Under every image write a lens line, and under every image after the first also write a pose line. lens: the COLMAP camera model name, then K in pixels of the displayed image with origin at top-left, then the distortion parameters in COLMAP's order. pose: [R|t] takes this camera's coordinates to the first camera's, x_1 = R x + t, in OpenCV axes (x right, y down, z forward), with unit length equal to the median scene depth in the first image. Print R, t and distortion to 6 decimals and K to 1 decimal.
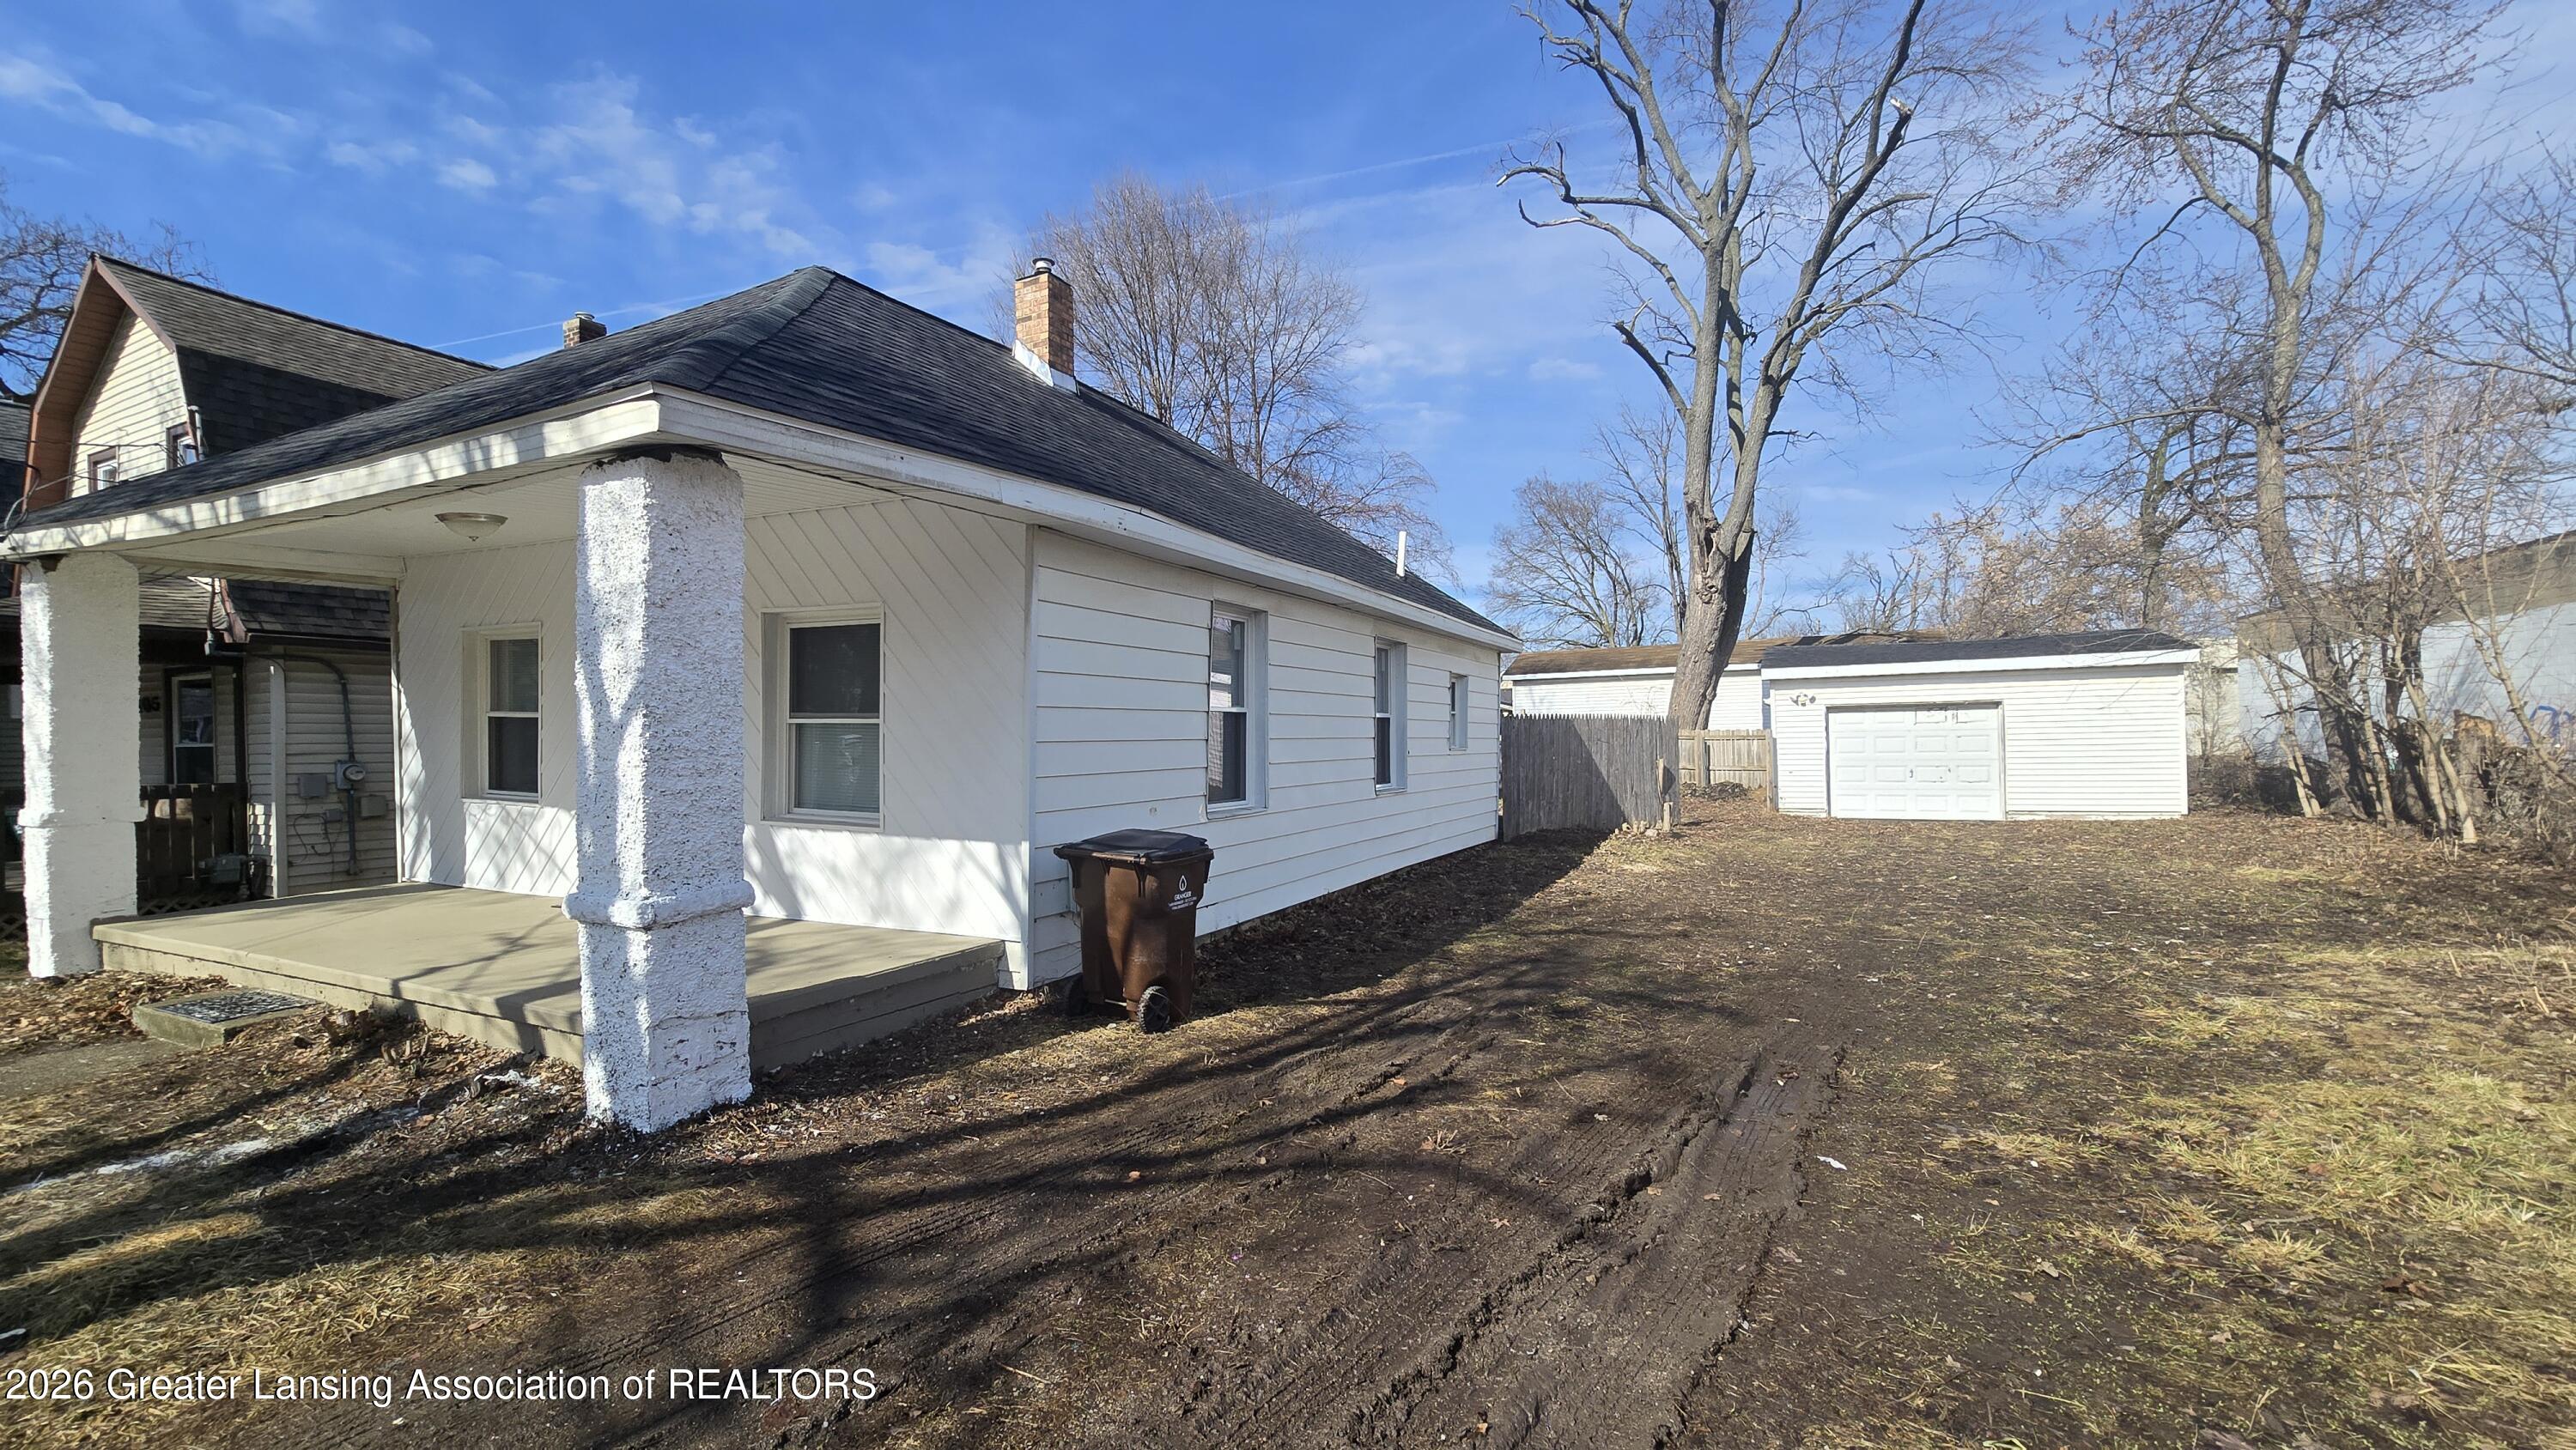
lens RADIAL K [[1054.9, 0, 1276.7], [0, 1054.9, 743.0], [0, 0, 1]] dist [-0.008181, 0.002048]
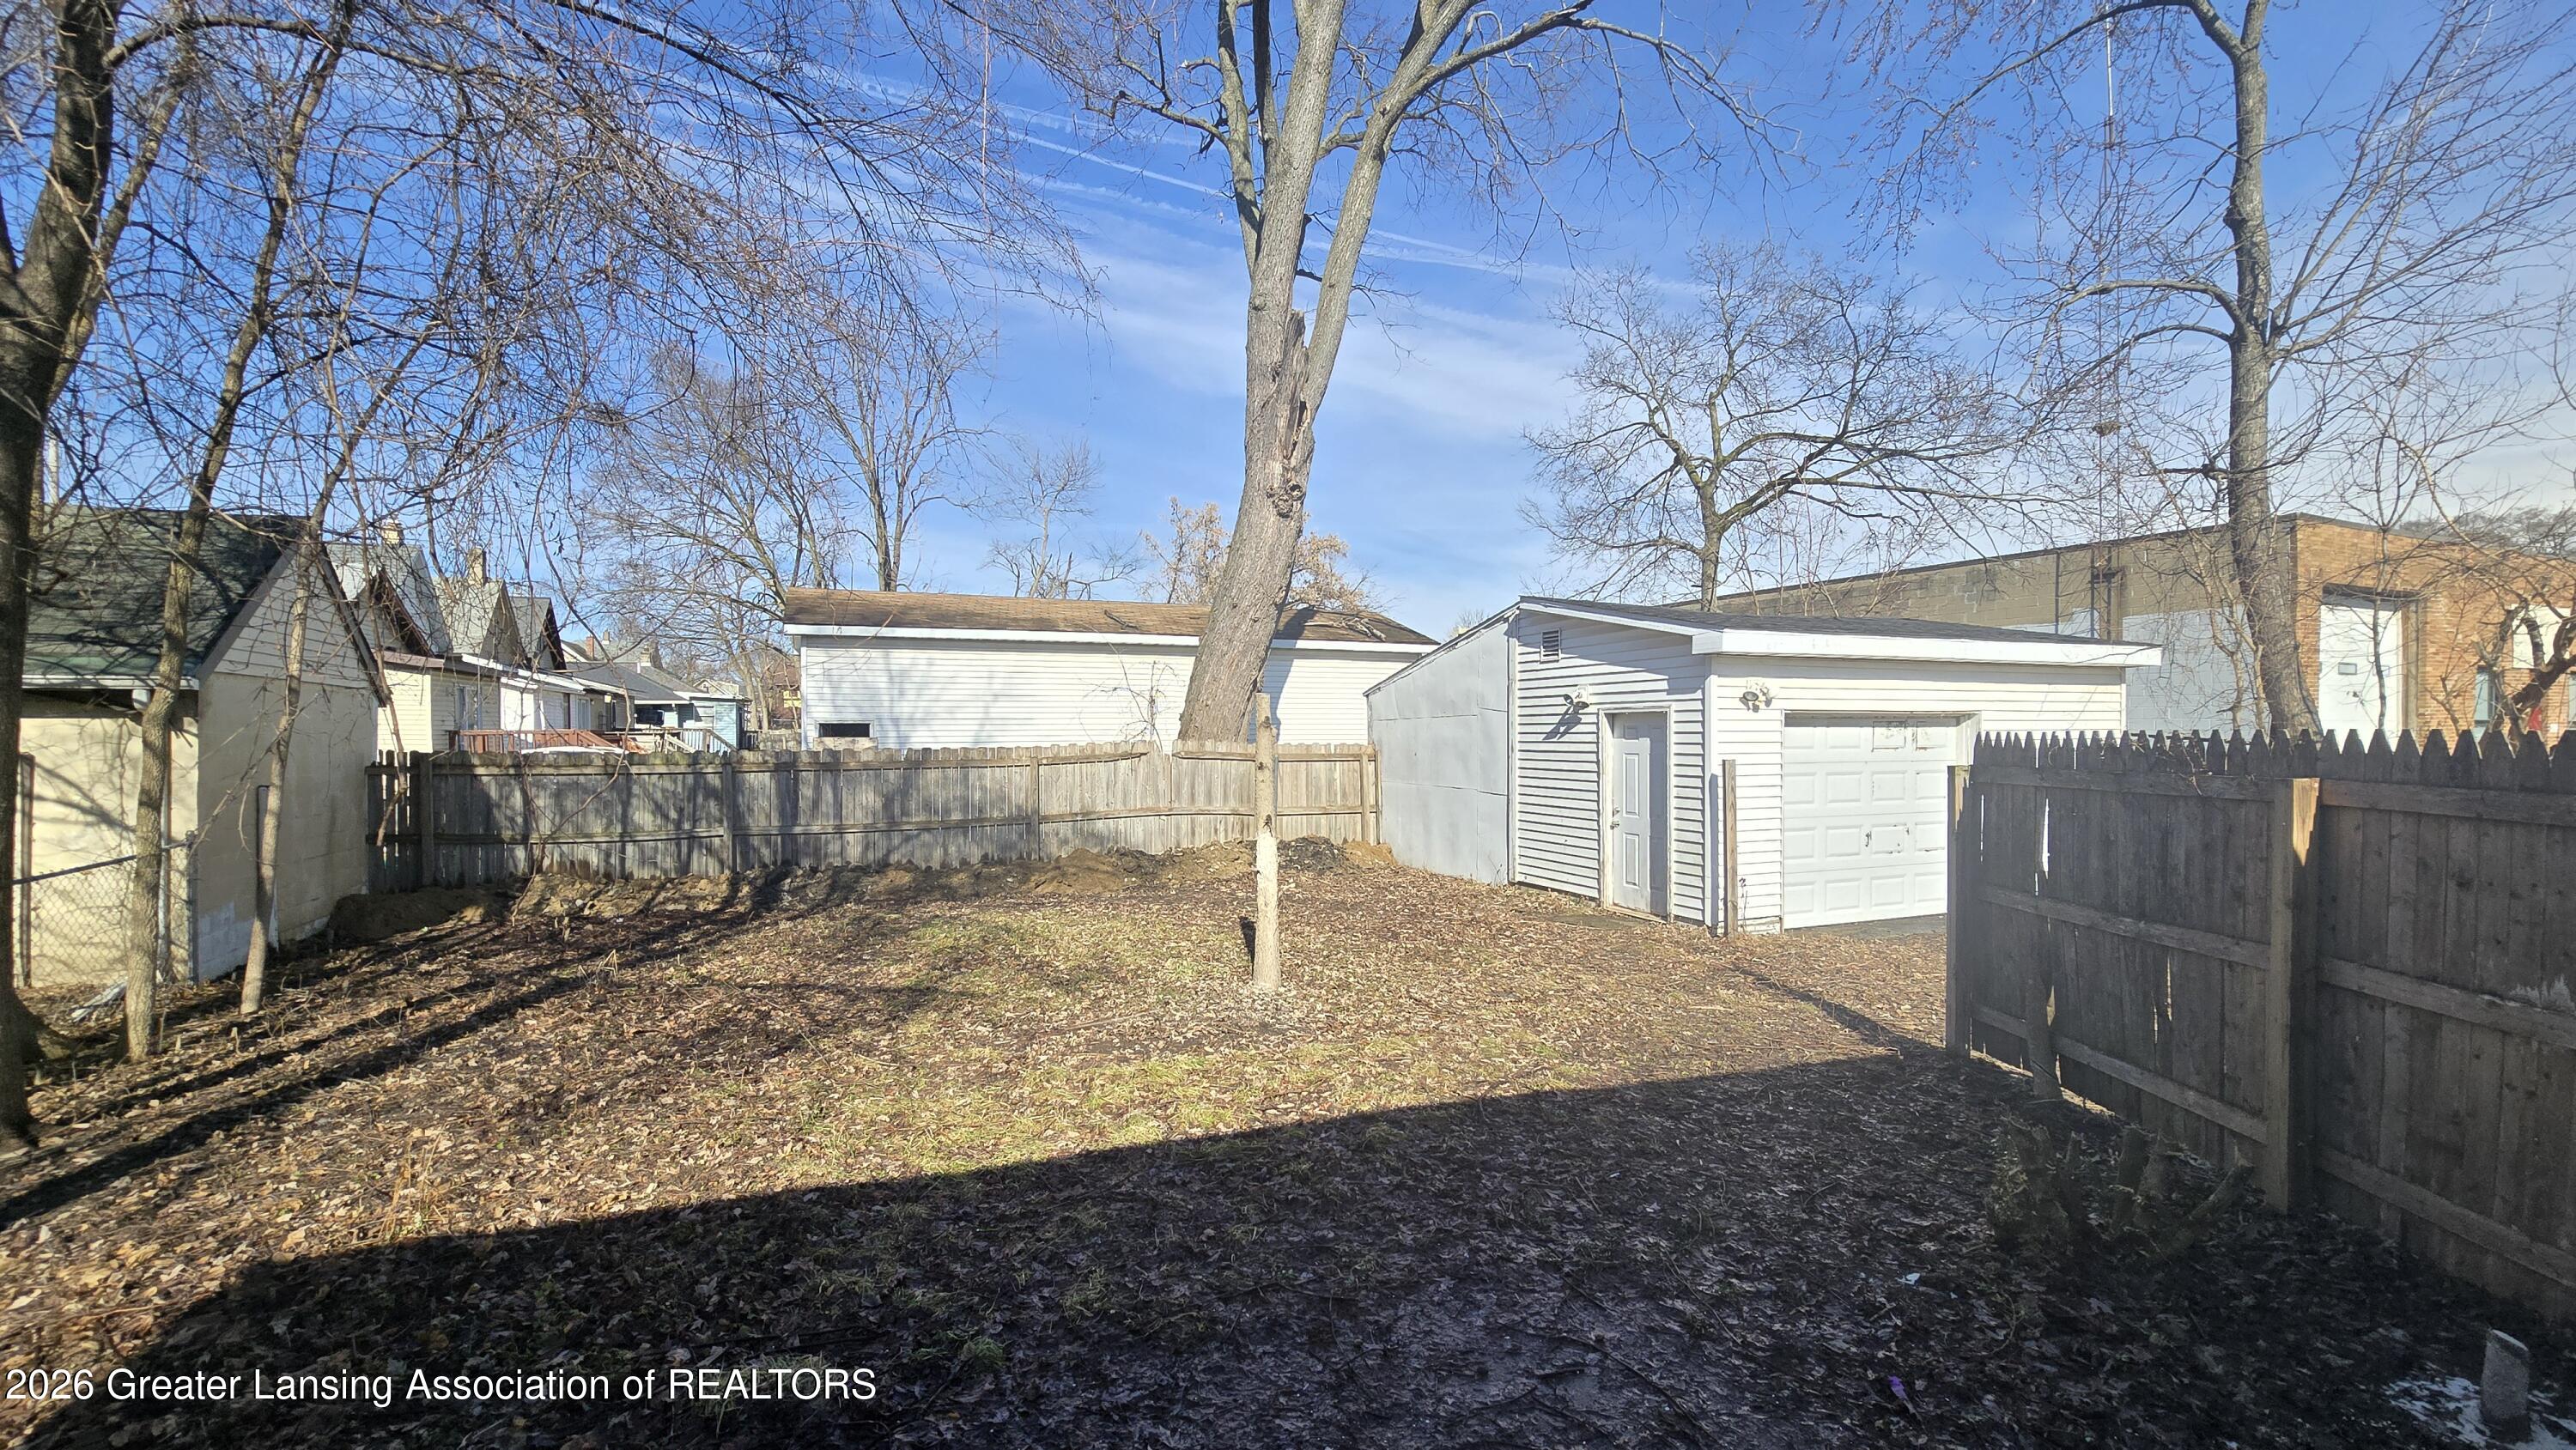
lens RADIAL K [[1049.0, 0, 1270.9], [0, 1049.0, 743.0], [0, 0, 1]] dist [-0.004677, 0.000211]
pose [[0.648477, 0.007044, 0.761202, -0.037903], [-0.010795, 0.999942, -0.000057, -0.025248], [-0.761158, -0.008180, 0.648515, 1.244413]]
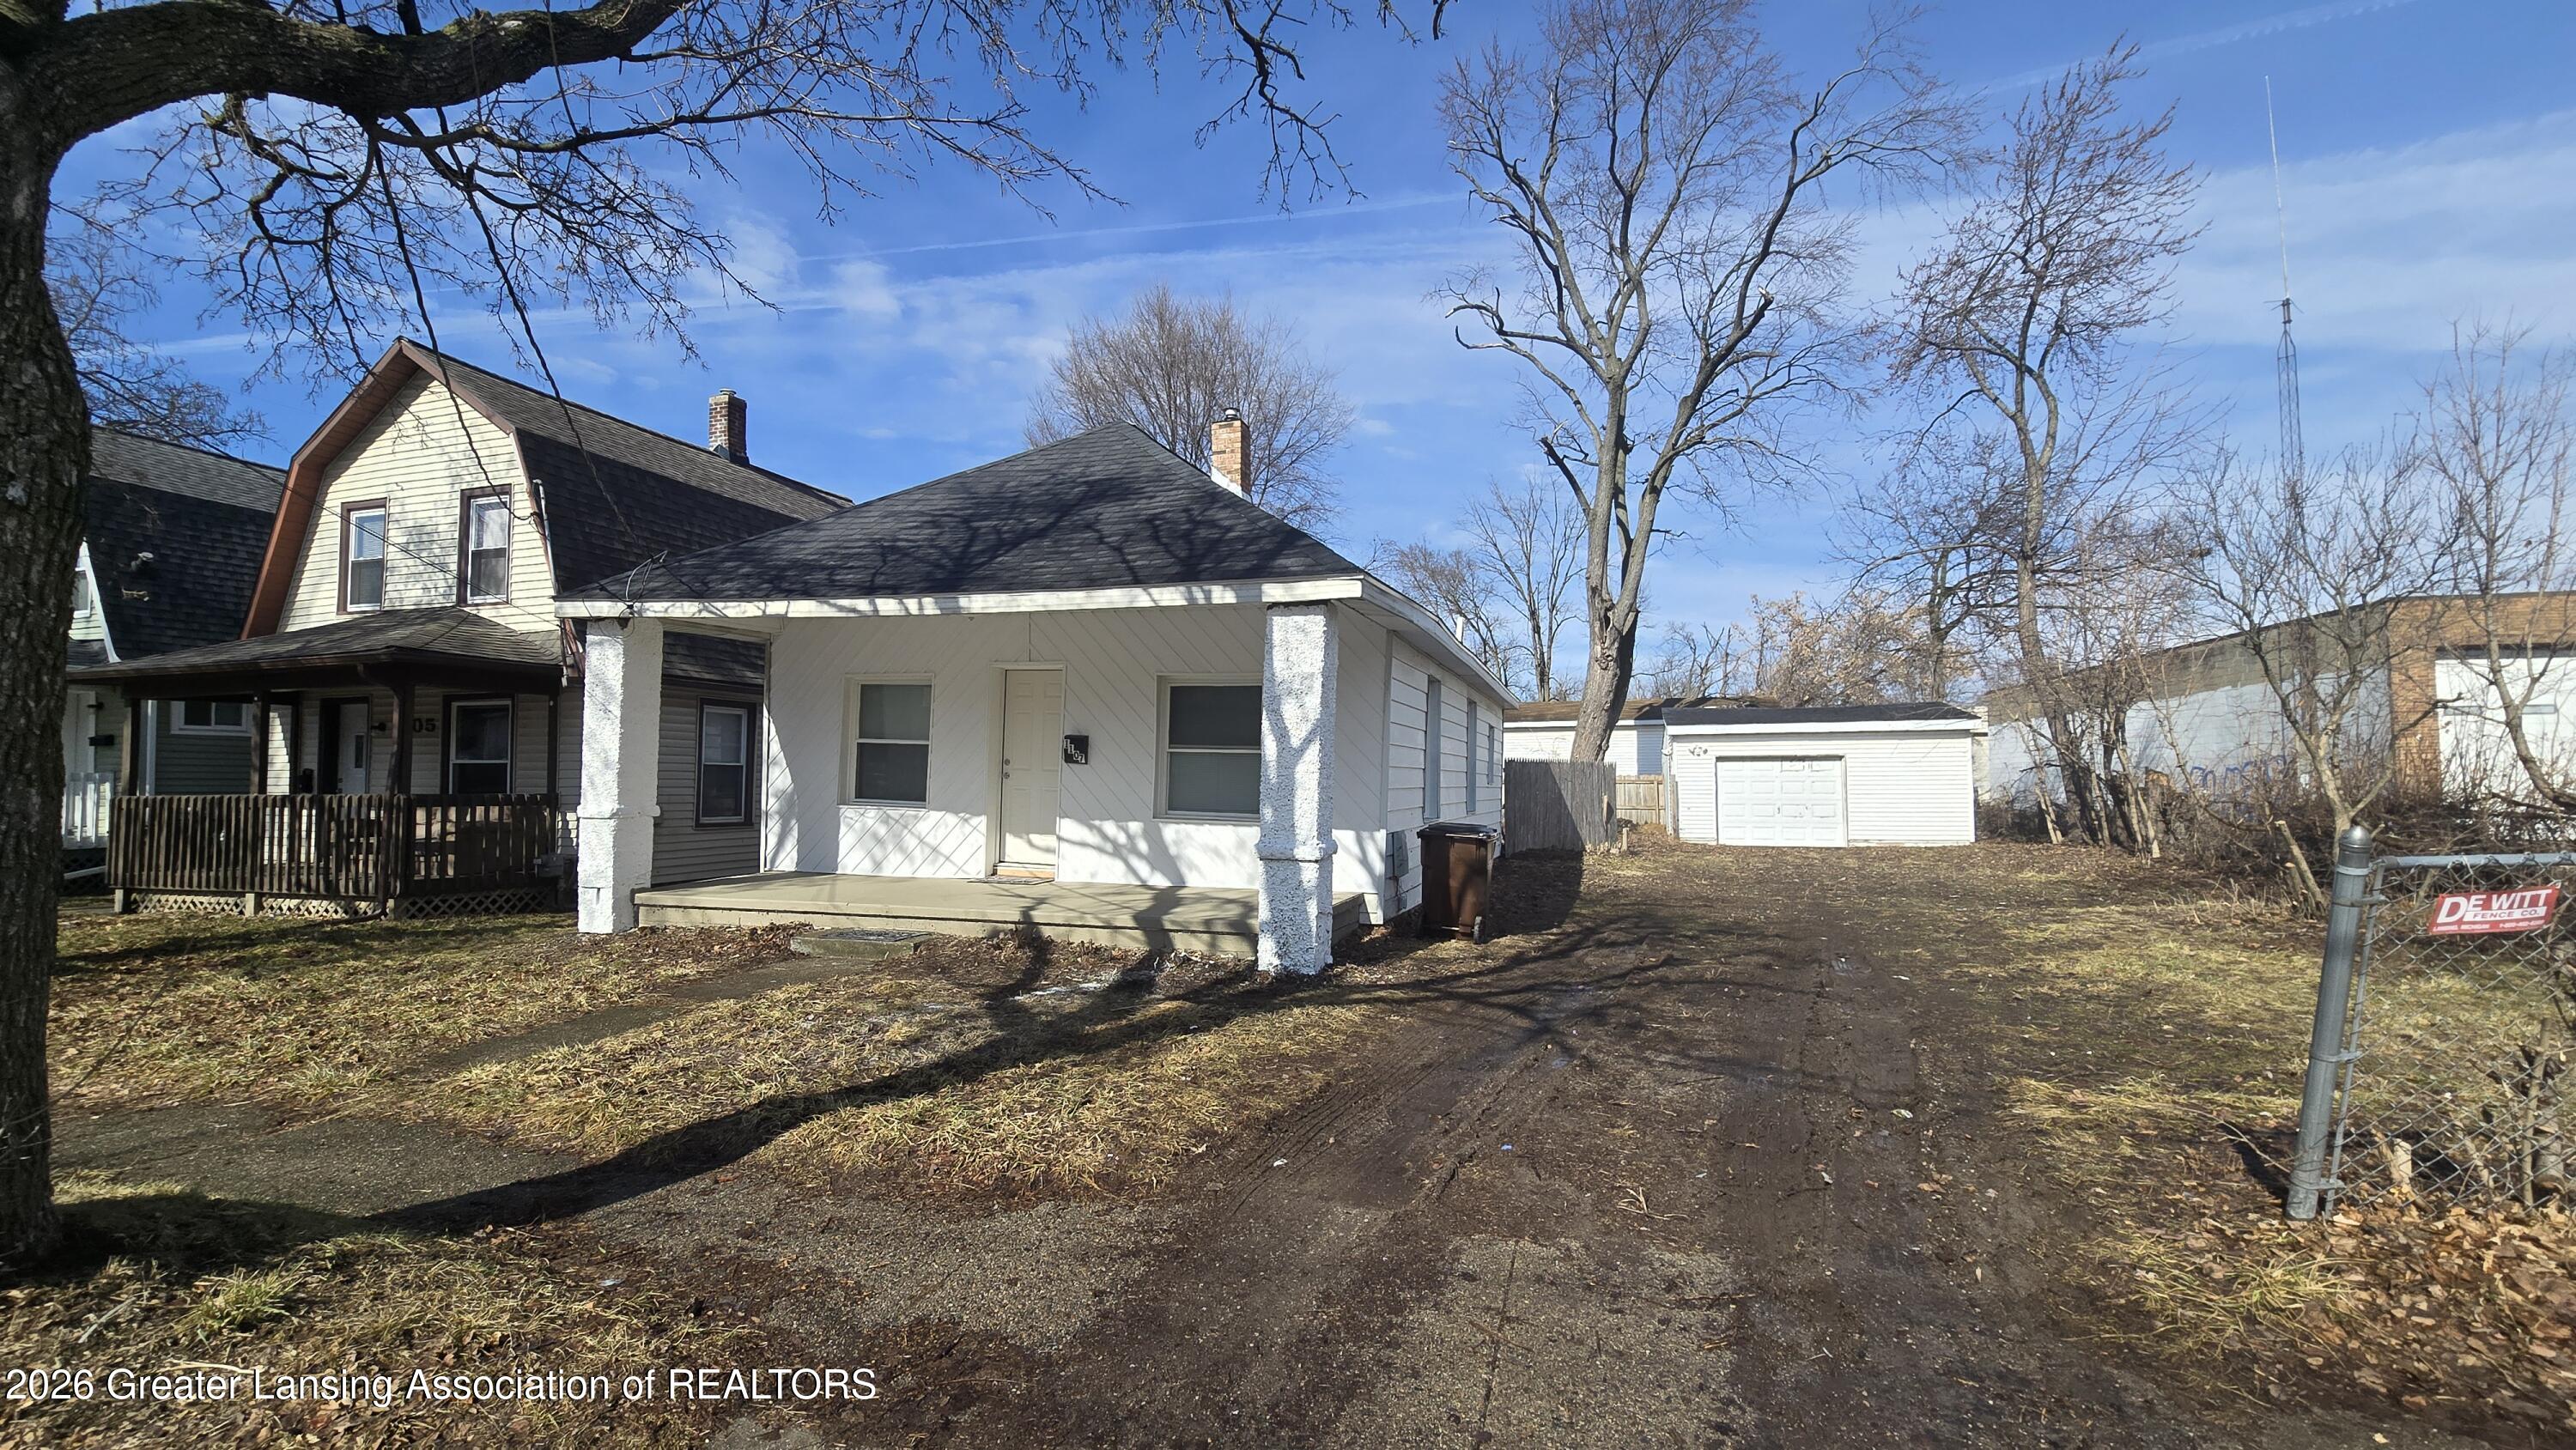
lens RADIAL K [[1054.9, 0, 1276.7], [0, 1054.9, 743.0], [0, 0, 1]] dist [-0.008181, 0.002048]
pose [[0.987351, 0.020999, 0.157152, -0.284242], [-0.014476, 0.998990, -0.042541, 0.014996], [-0.157887, 0.039727, 0.986658, -0.237933]]
